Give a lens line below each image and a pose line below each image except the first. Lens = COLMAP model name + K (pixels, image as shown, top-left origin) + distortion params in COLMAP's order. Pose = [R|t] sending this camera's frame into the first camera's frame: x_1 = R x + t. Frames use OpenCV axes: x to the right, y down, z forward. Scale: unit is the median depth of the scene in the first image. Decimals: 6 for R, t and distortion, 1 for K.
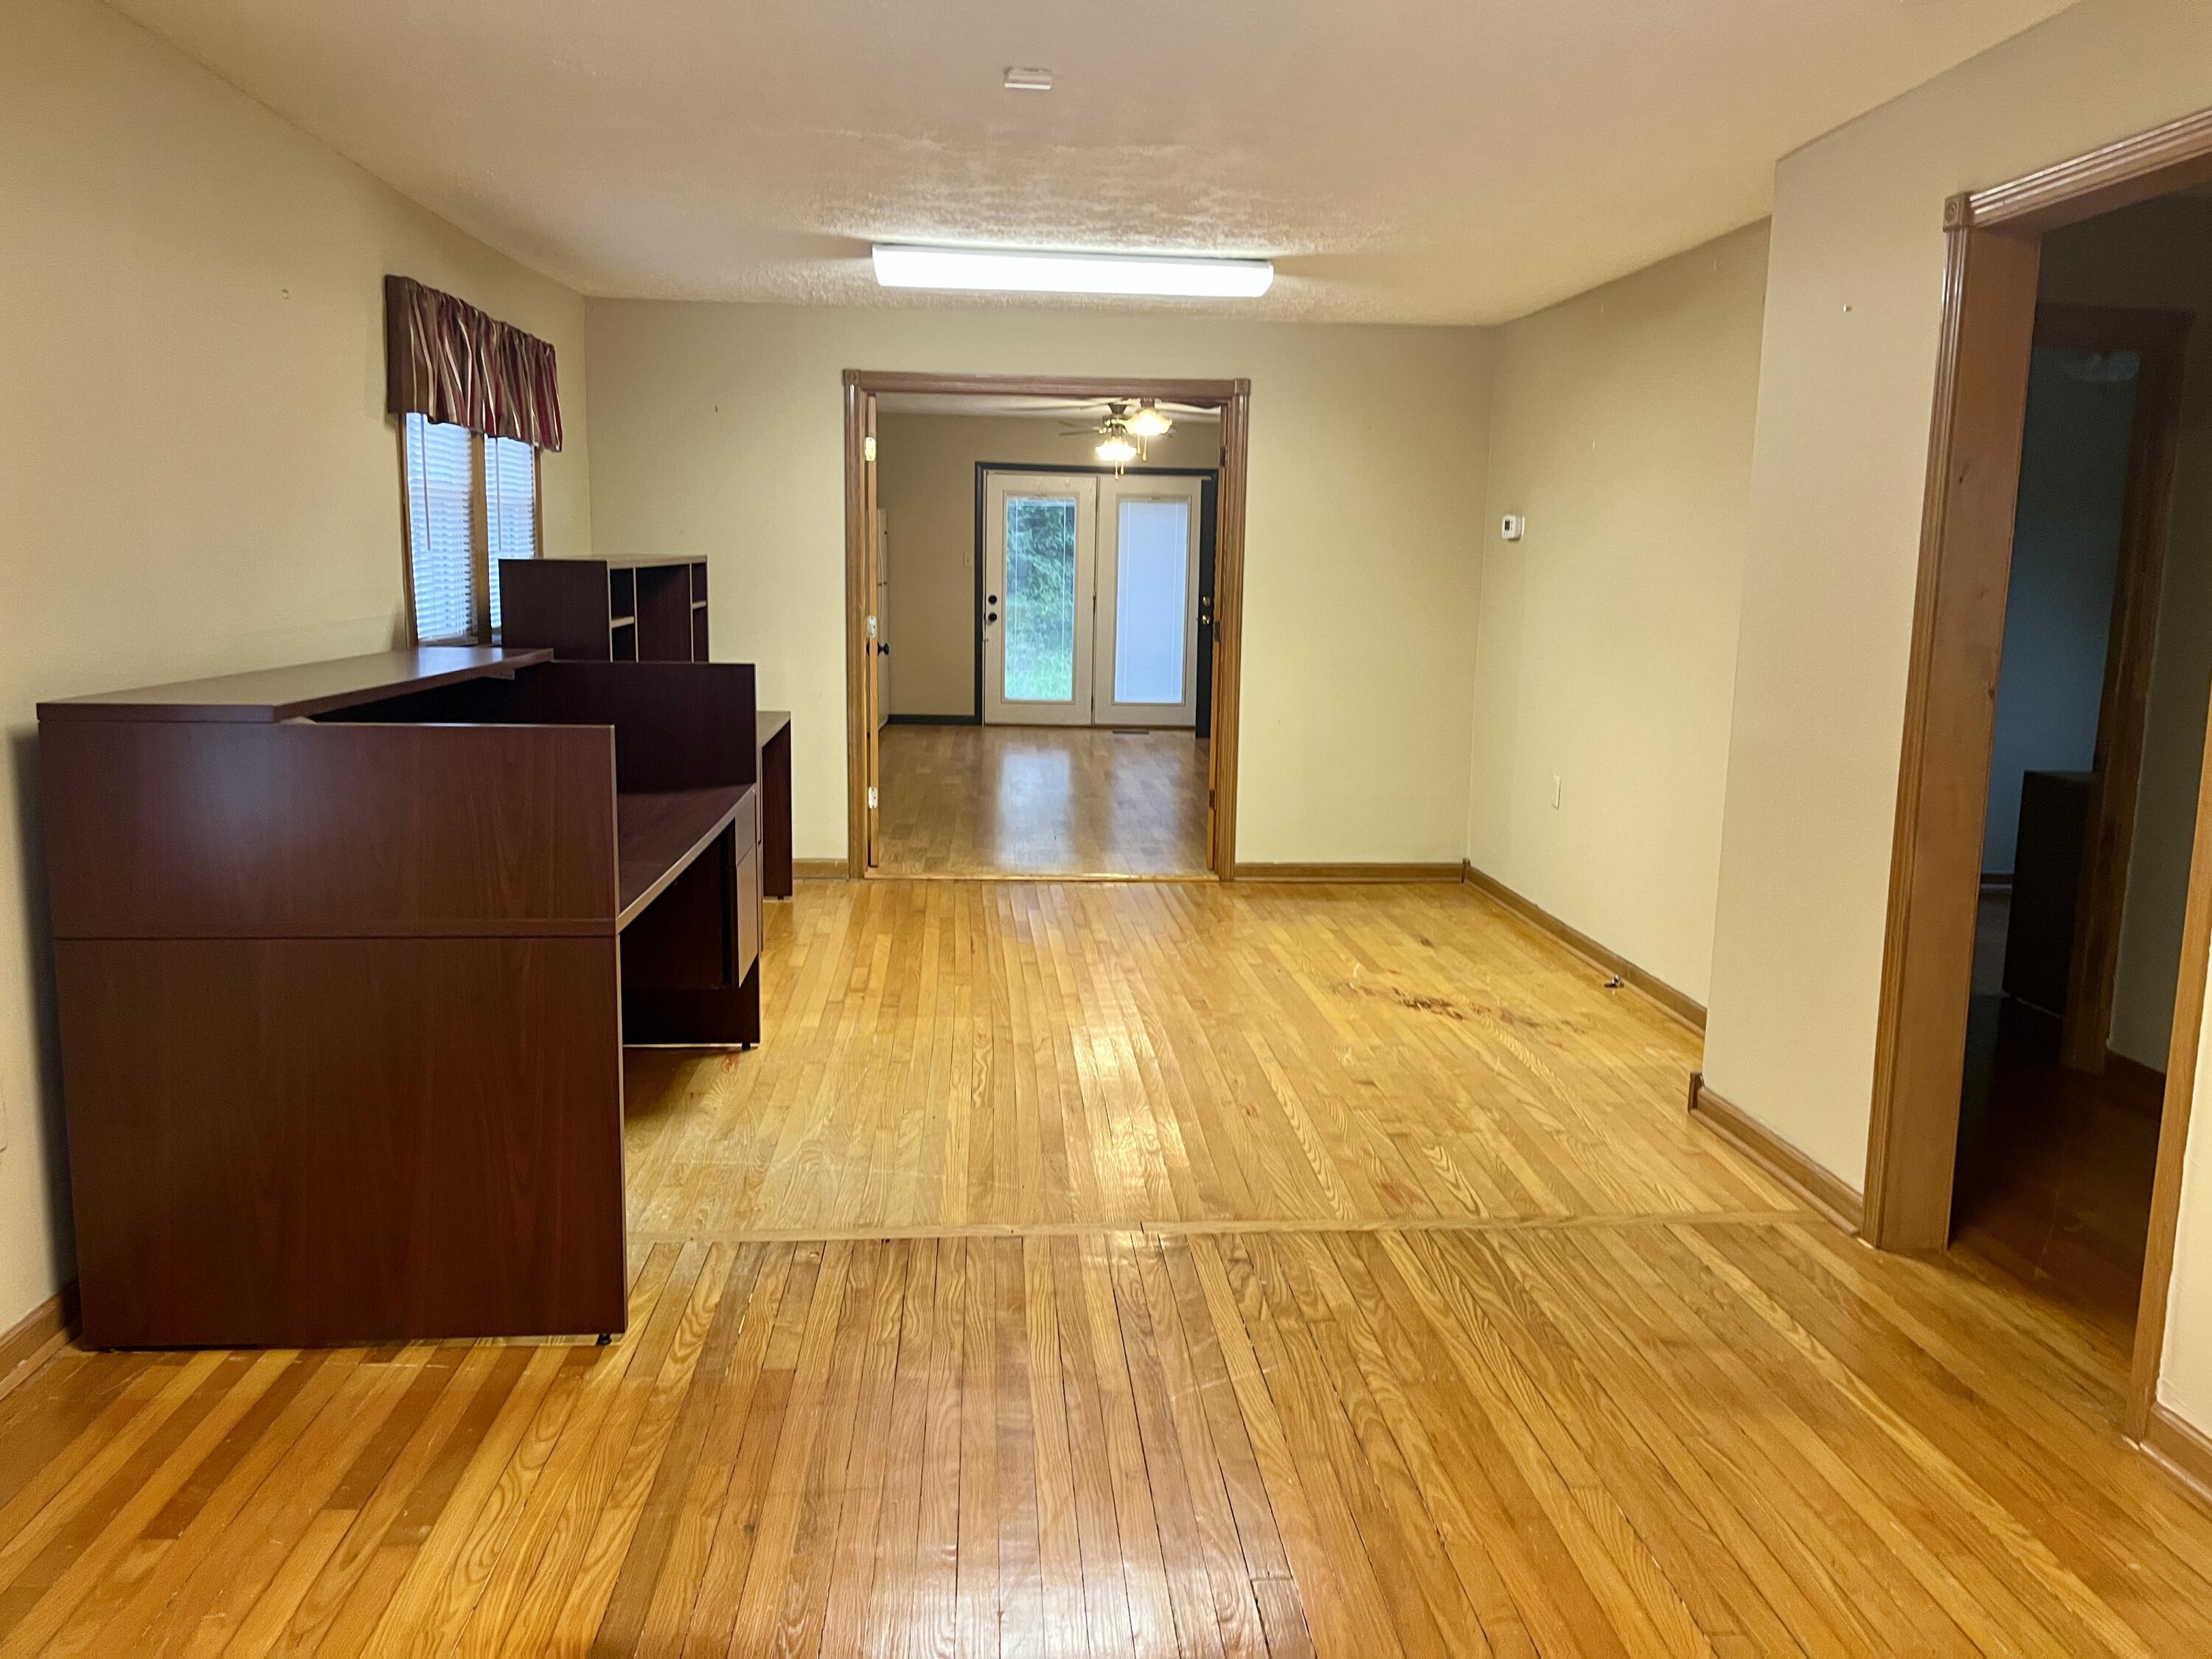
lens RADIAL K [[1678.5, 0, 1104.1], [0, 1678.5, 835.5], [0, 0, 1]] dist [0.080441, -0.112289]
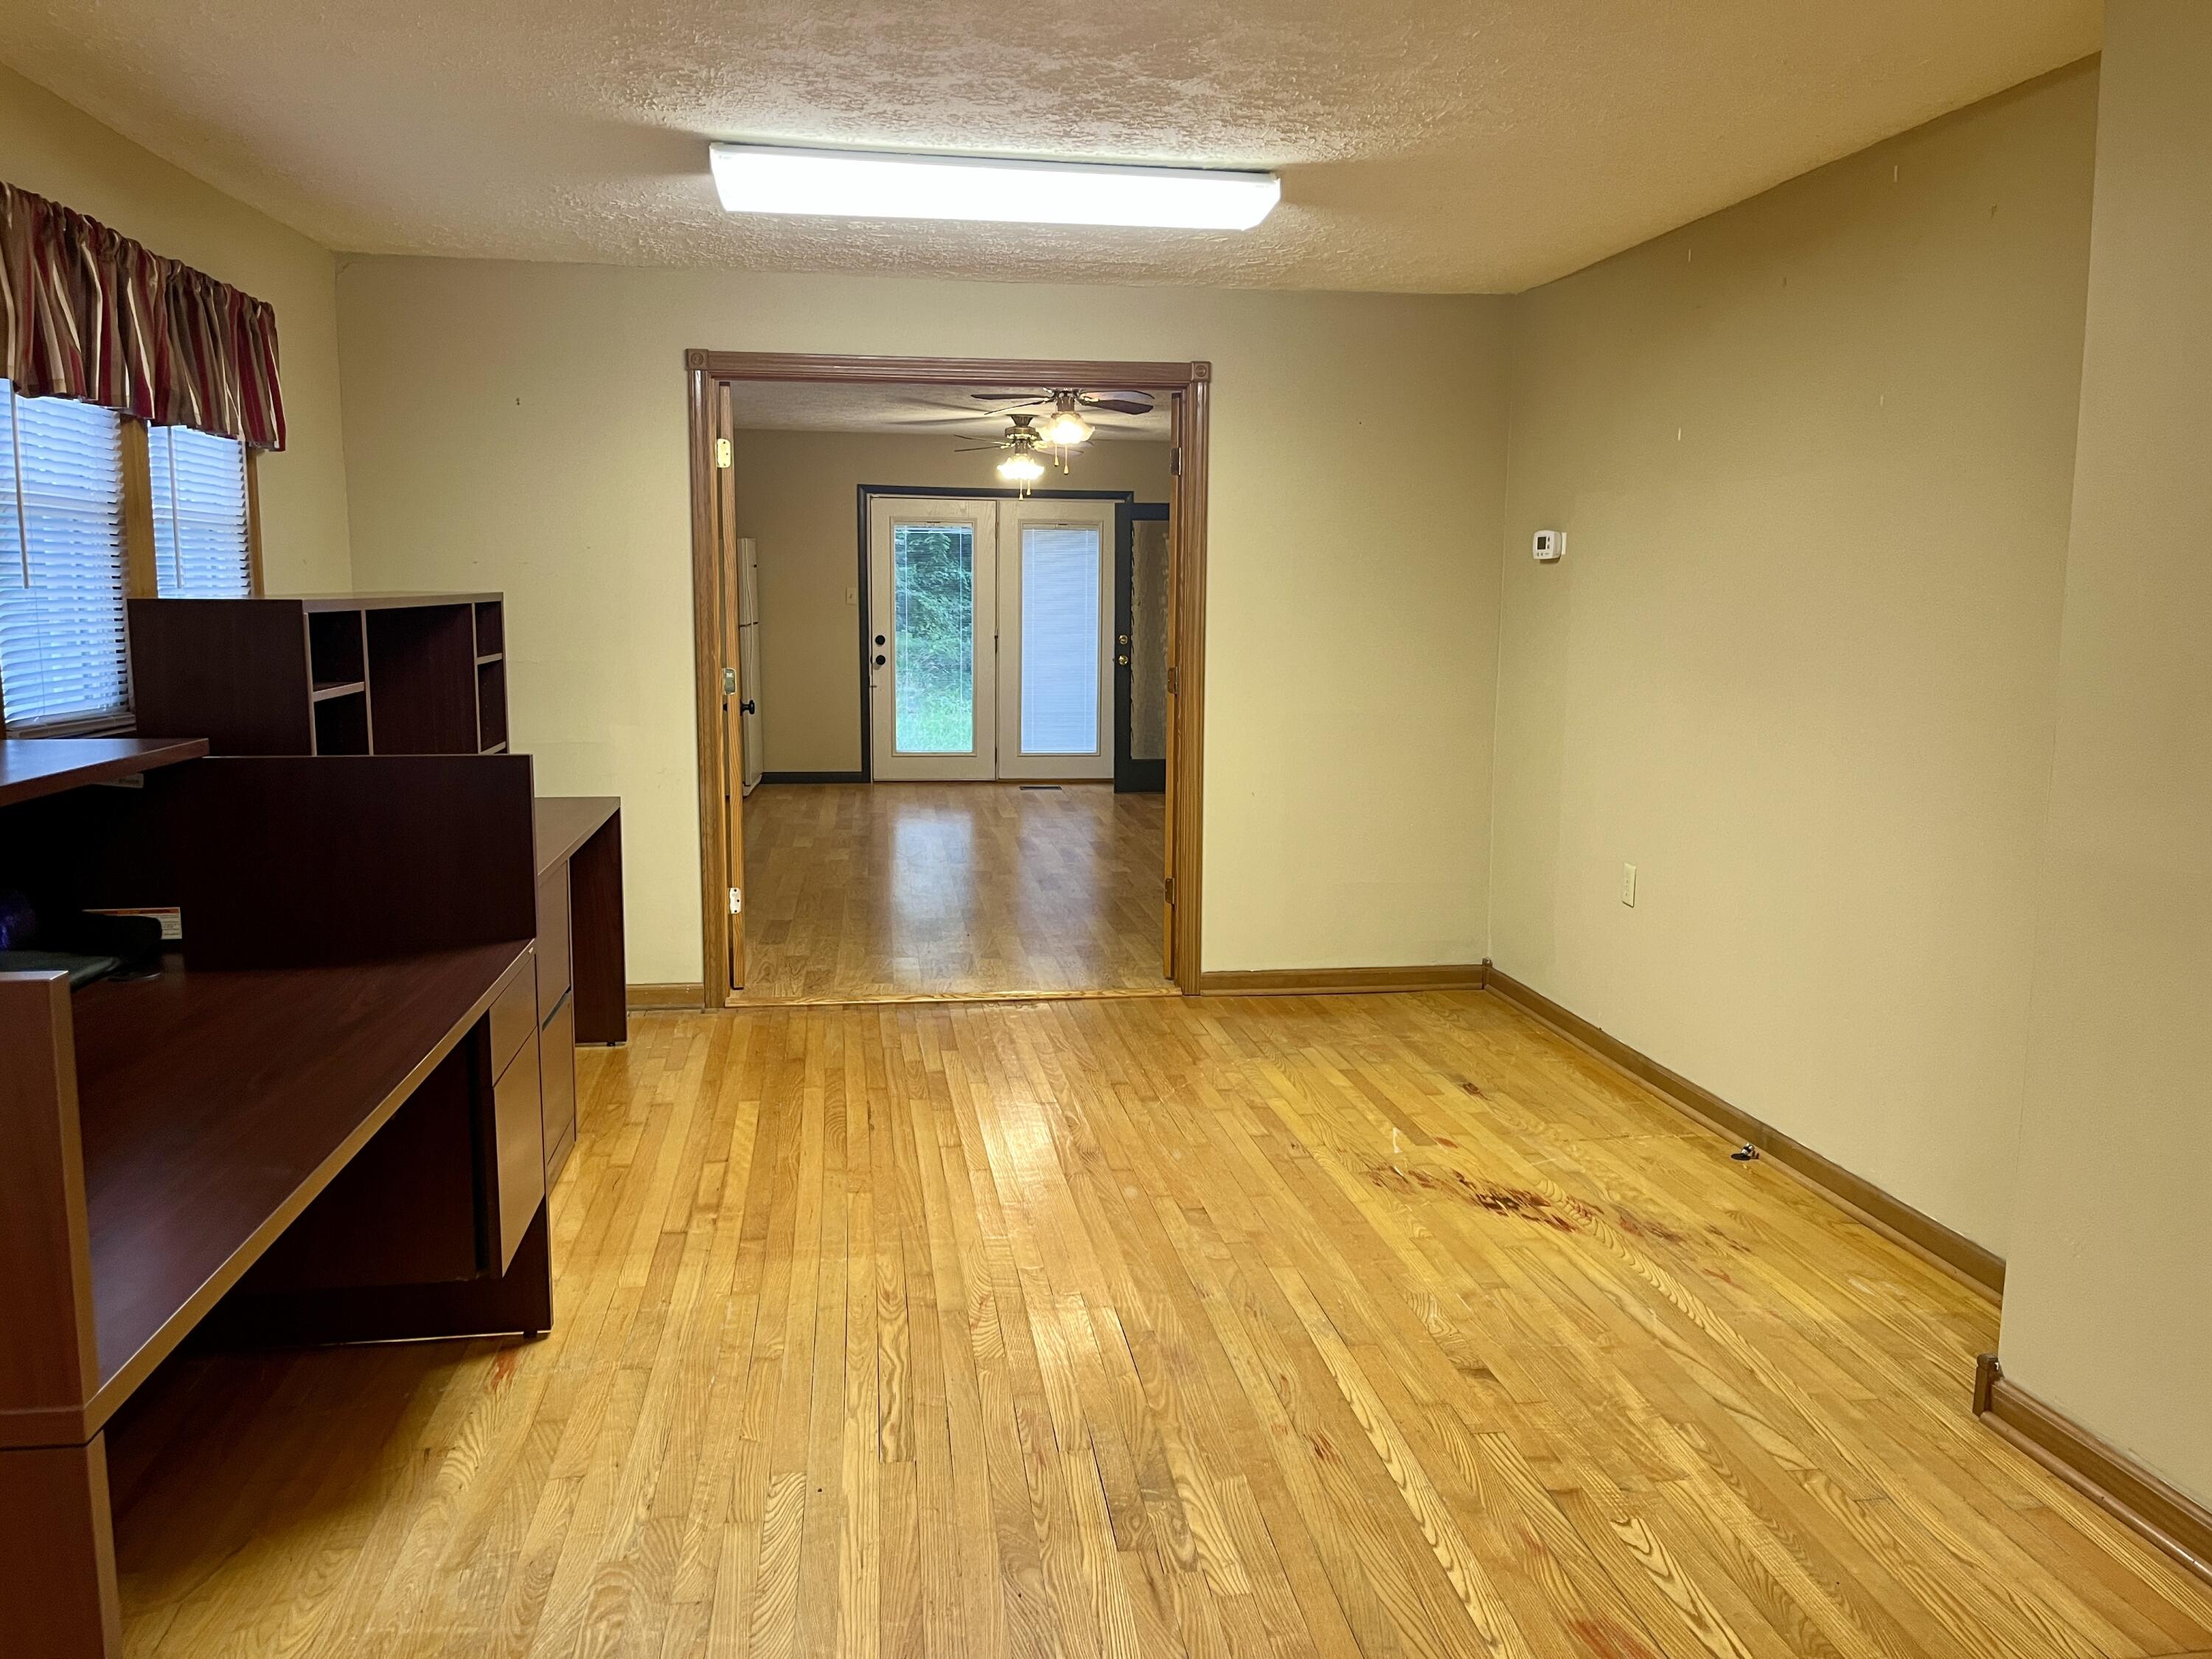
lens RADIAL K [[1656.3, 0, 1095.7], [0, 1656.3, 824.5], [0, 0, 1]] dist [0.043728, -0.045124]
pose [[0.997689, -0.020428, 0.064810, -0.029259], [0.022029, 0.999467, -0.024083, -0.050285], [-0.064283, 0.025455, 0.997607, 0.317828]]
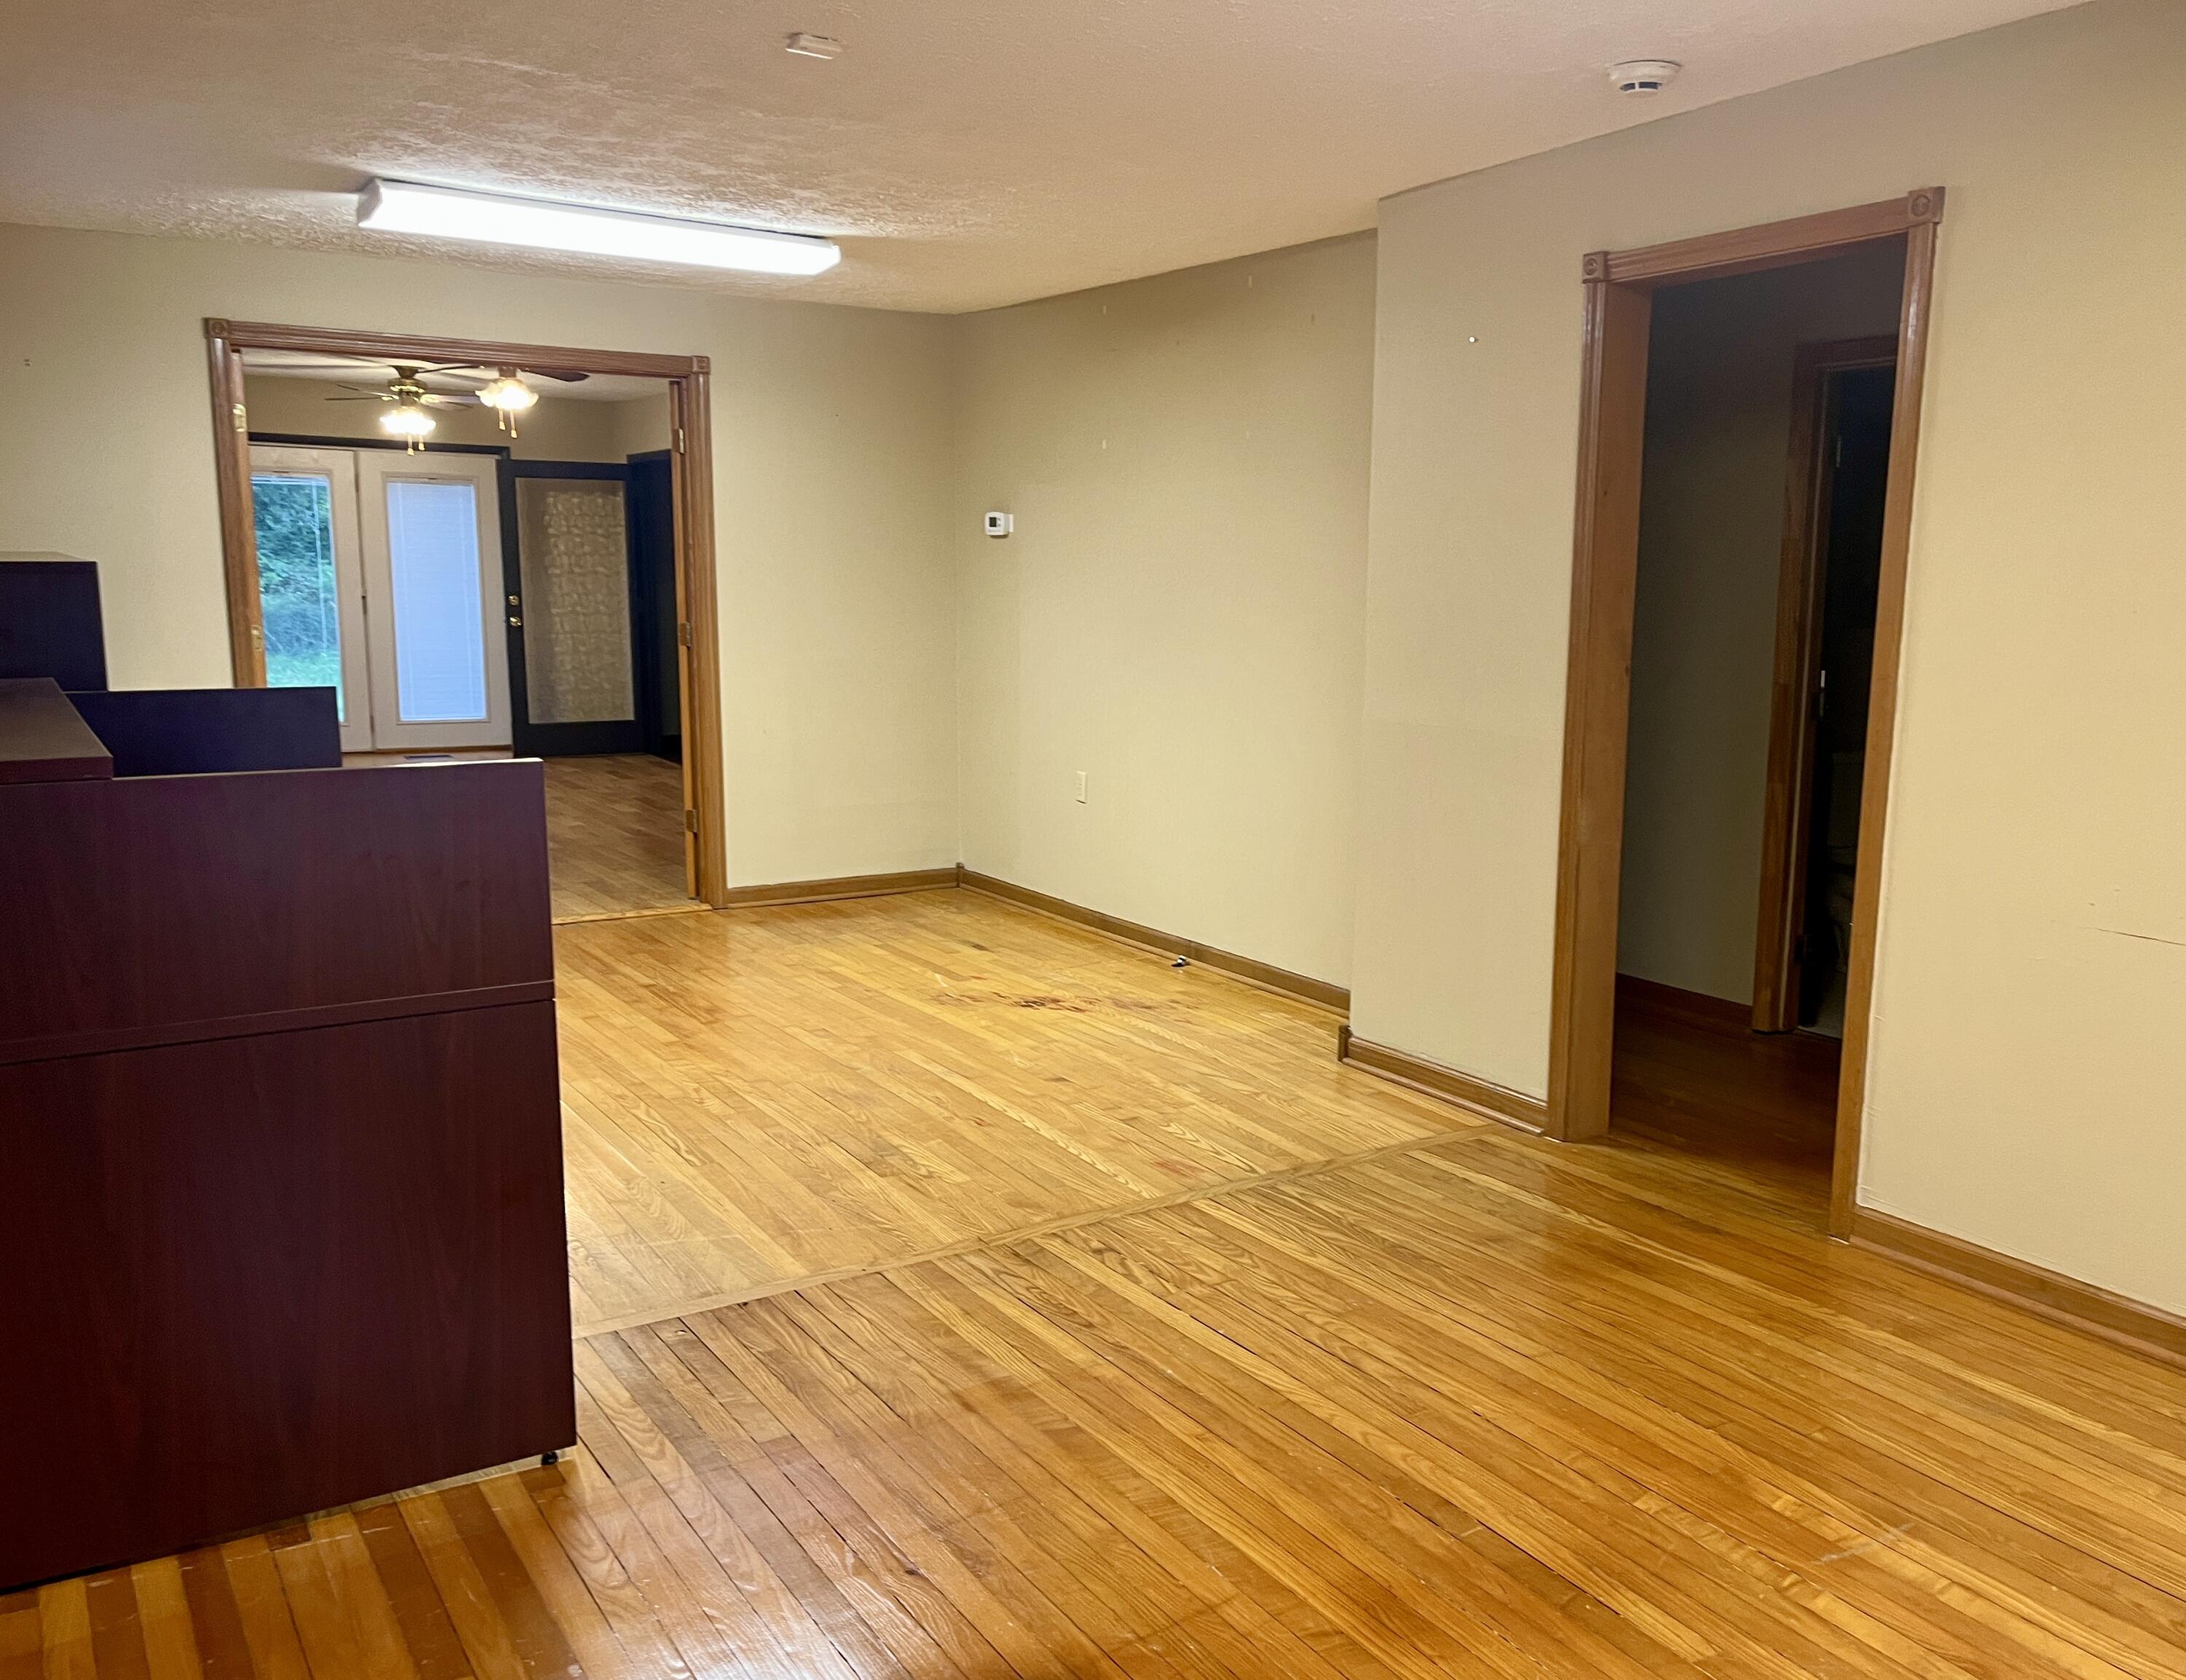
lens RADIAL K [[1827.4, 0, 1186.9], [0, 1827.4, 903.9], [0, 0, 1]] dist [0.091208, -0.142162]
pose [[0.869927, -0.094668, 0.484010, -0.269822], [0.081170, 0.995504, 0.048822, -0.005059], [-0.486456, -0.003185, 0.873699, 0.002412]]
